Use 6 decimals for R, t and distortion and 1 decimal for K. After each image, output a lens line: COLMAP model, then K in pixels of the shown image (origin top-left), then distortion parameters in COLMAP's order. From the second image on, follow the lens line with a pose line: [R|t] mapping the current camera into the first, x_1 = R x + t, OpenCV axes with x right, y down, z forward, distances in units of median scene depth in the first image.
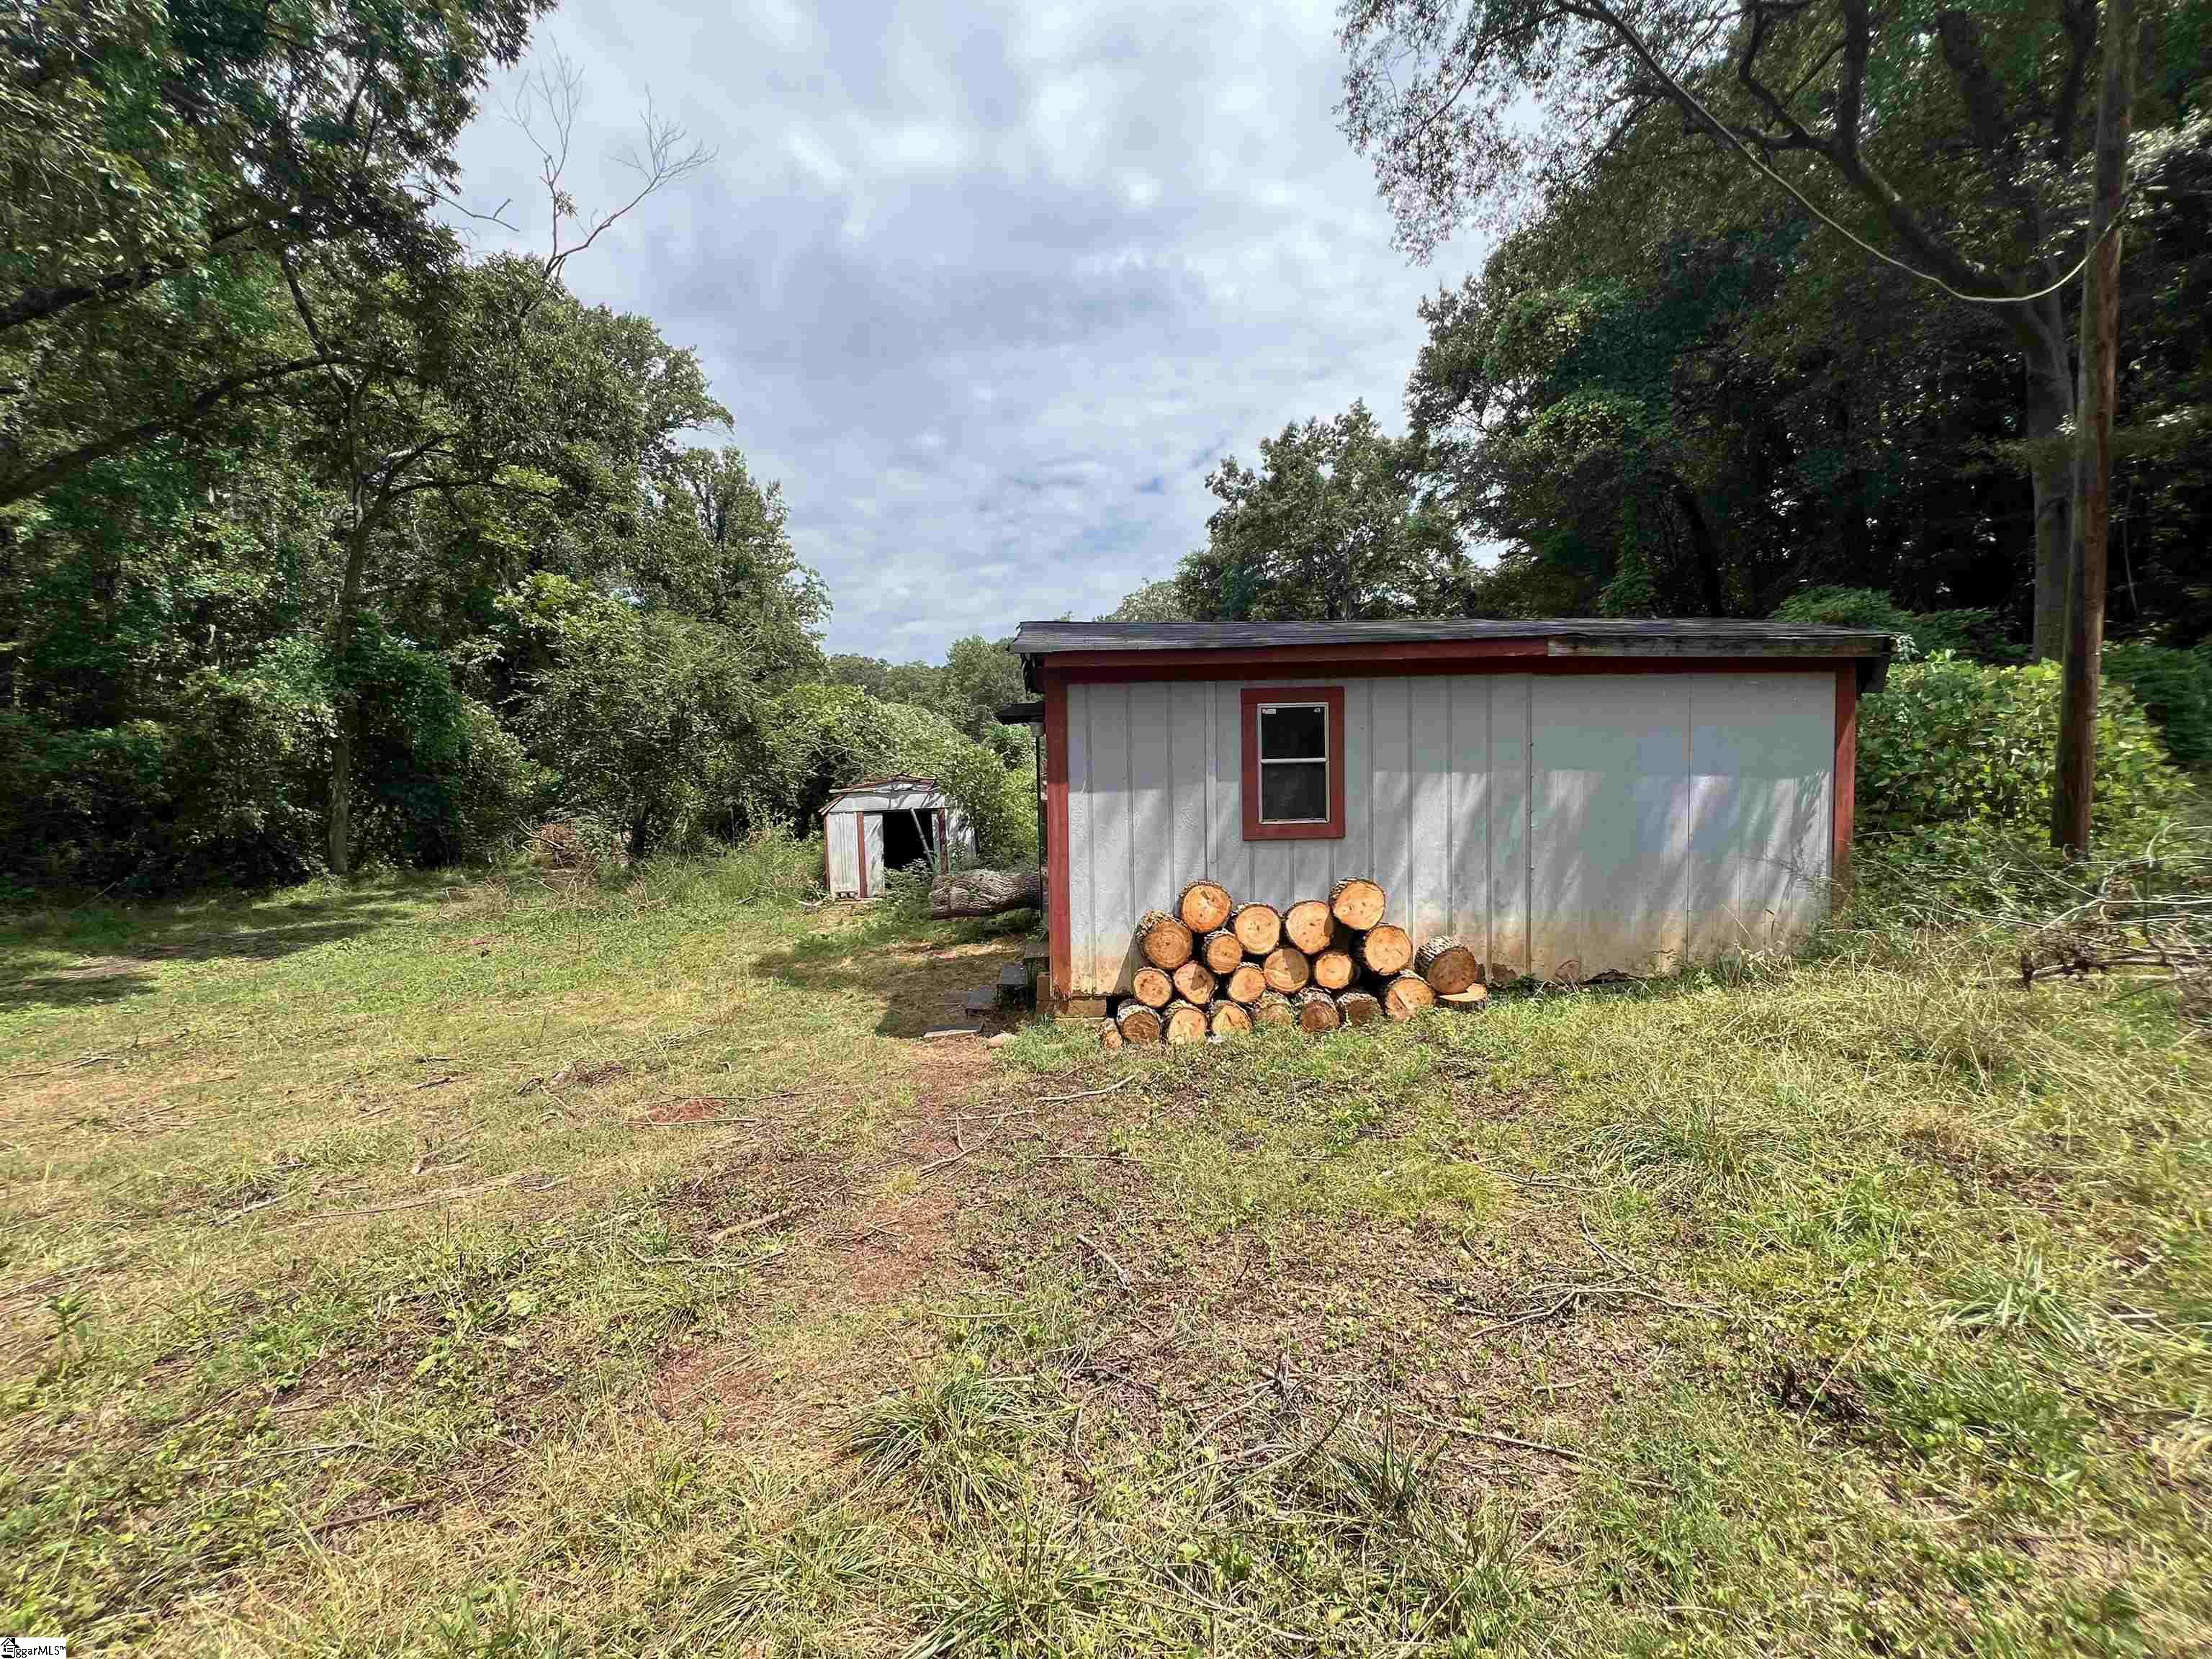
lens RADIAL K [[881.5, 0, 1106.0], [0, 881.5, 829.5], [0, 0, 1]] dist [-0.000724, -0.000129]
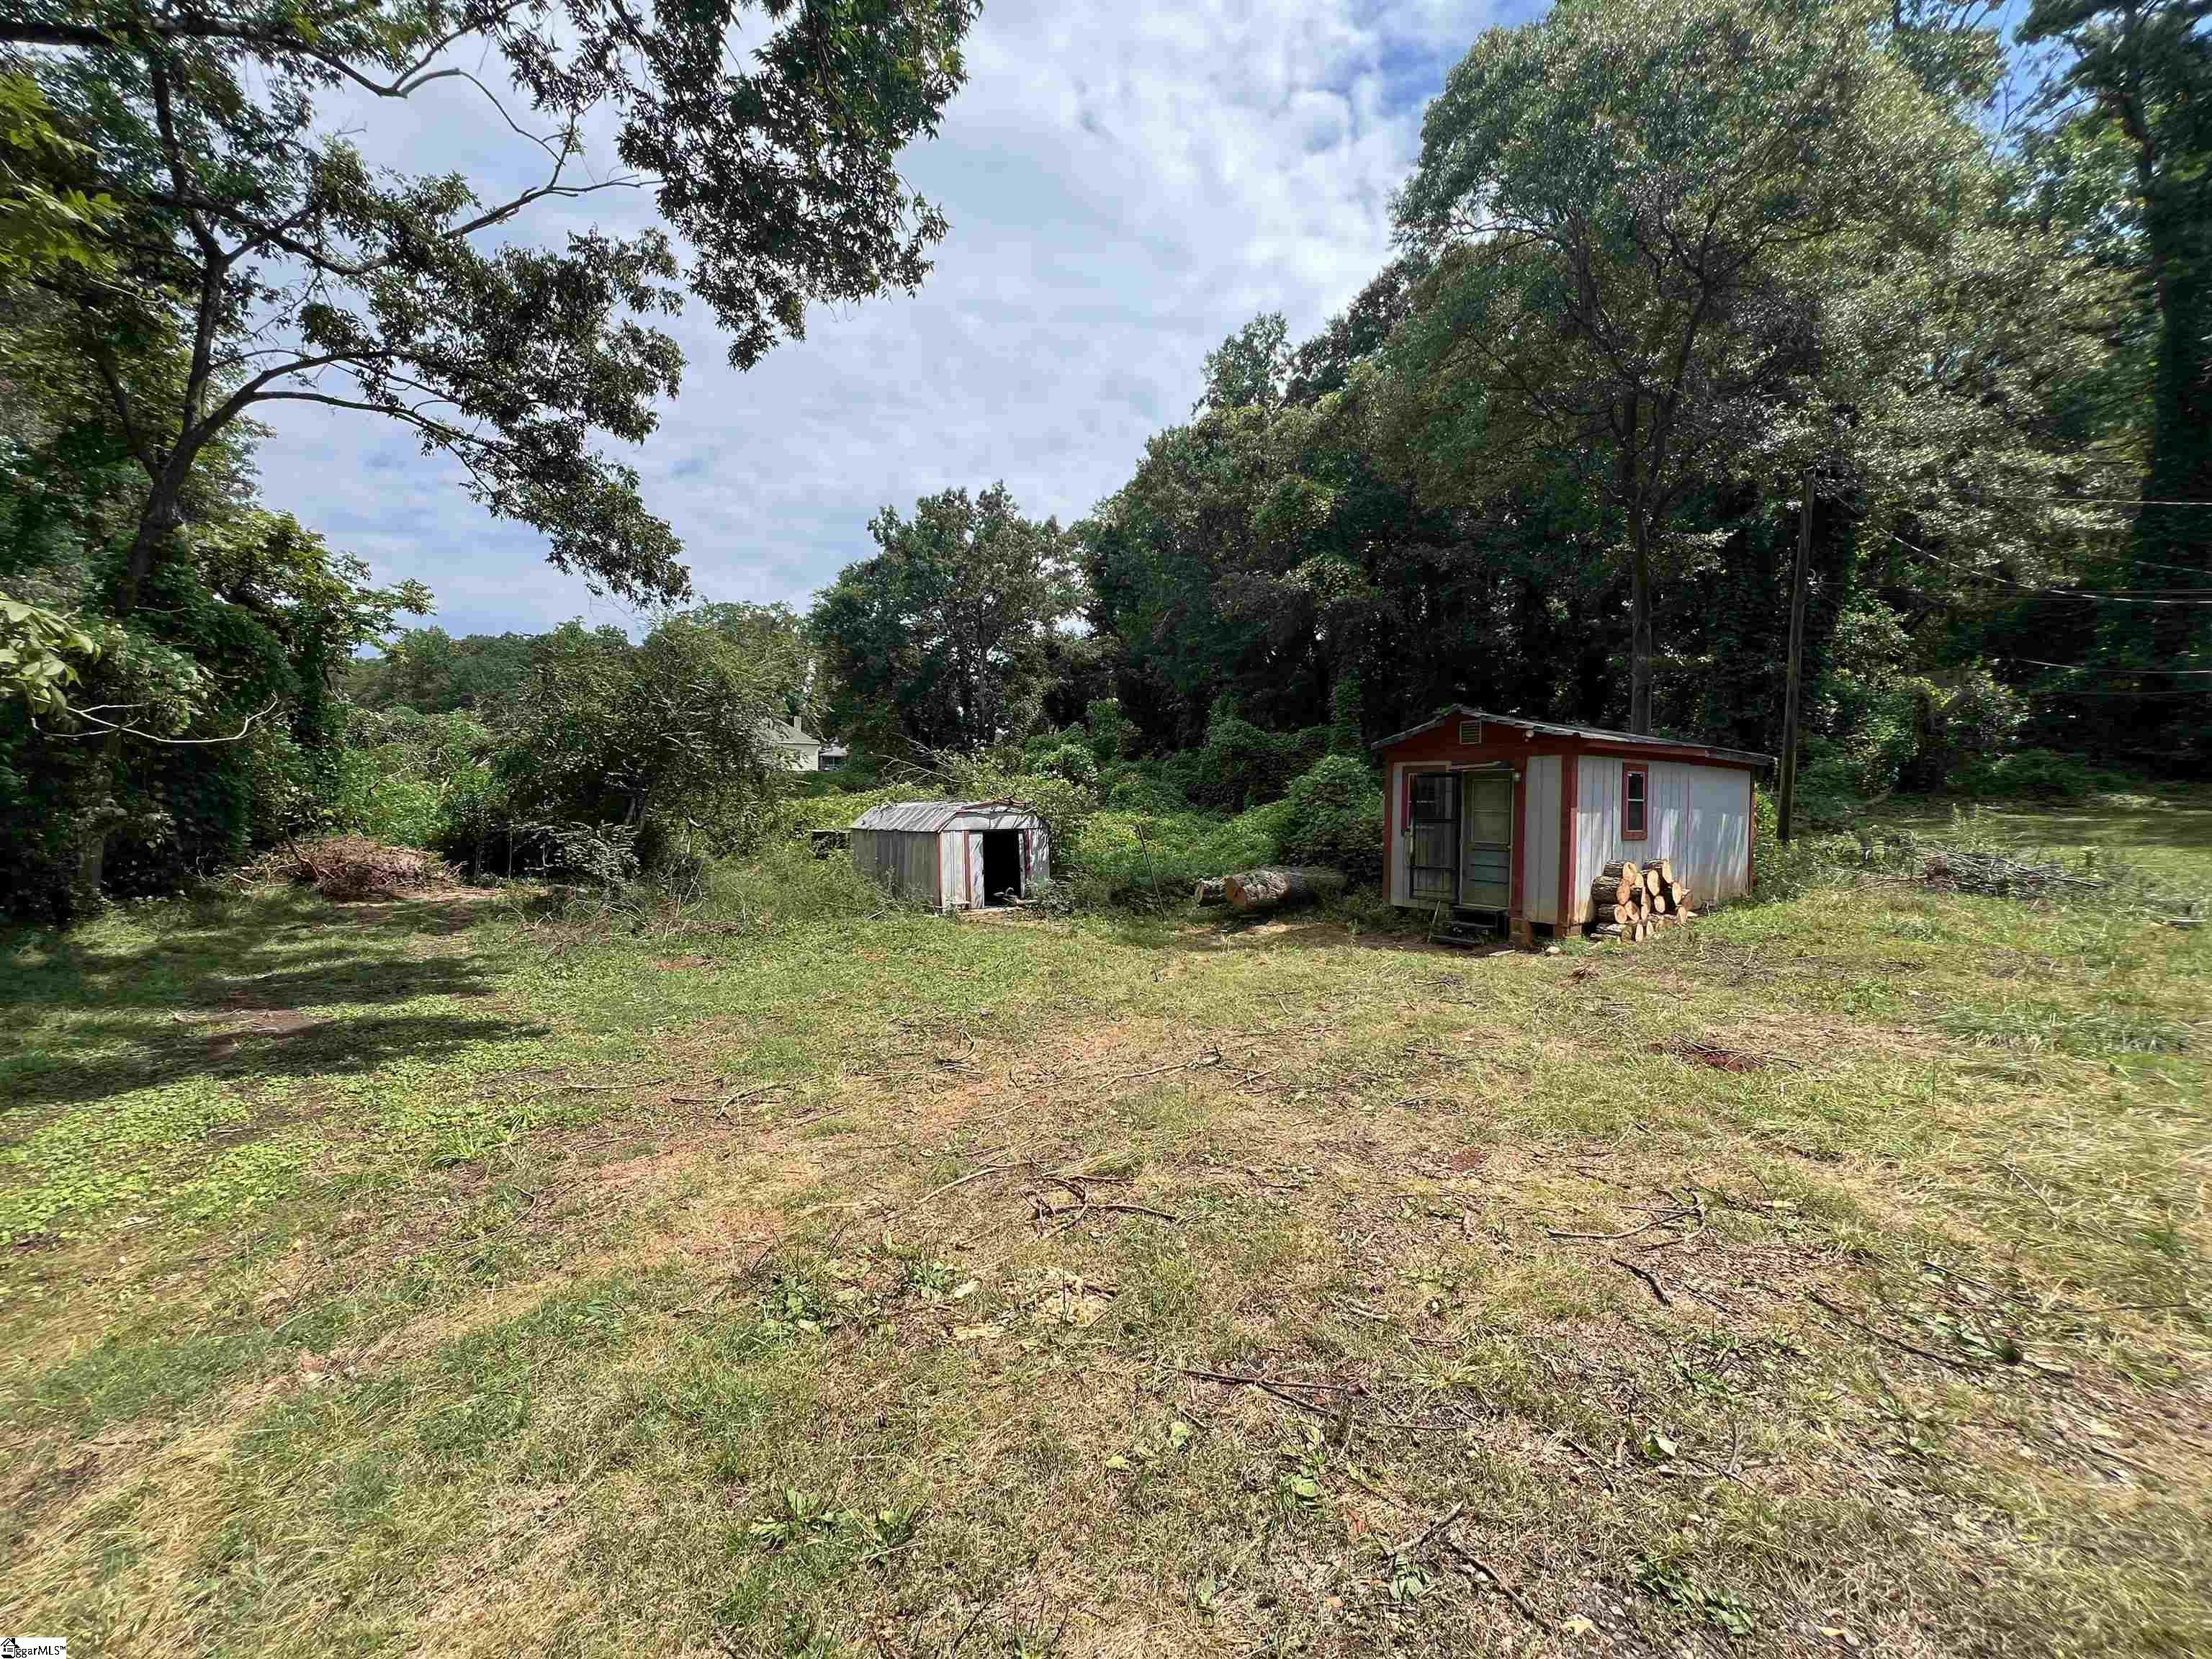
lens RADIAL K [[881.5, 0, 1106.0], [0, 881.5, 829.5], [0, 0, 1]] dist [-0.000724, -0.000129]
pose [[0.837955, 0.020789, 0.545343, -0.723482], [0.004334, 0.998989, -0.044742, 0.027739], [-0.545722, 0.039855, 0.837018, -0.001489]]
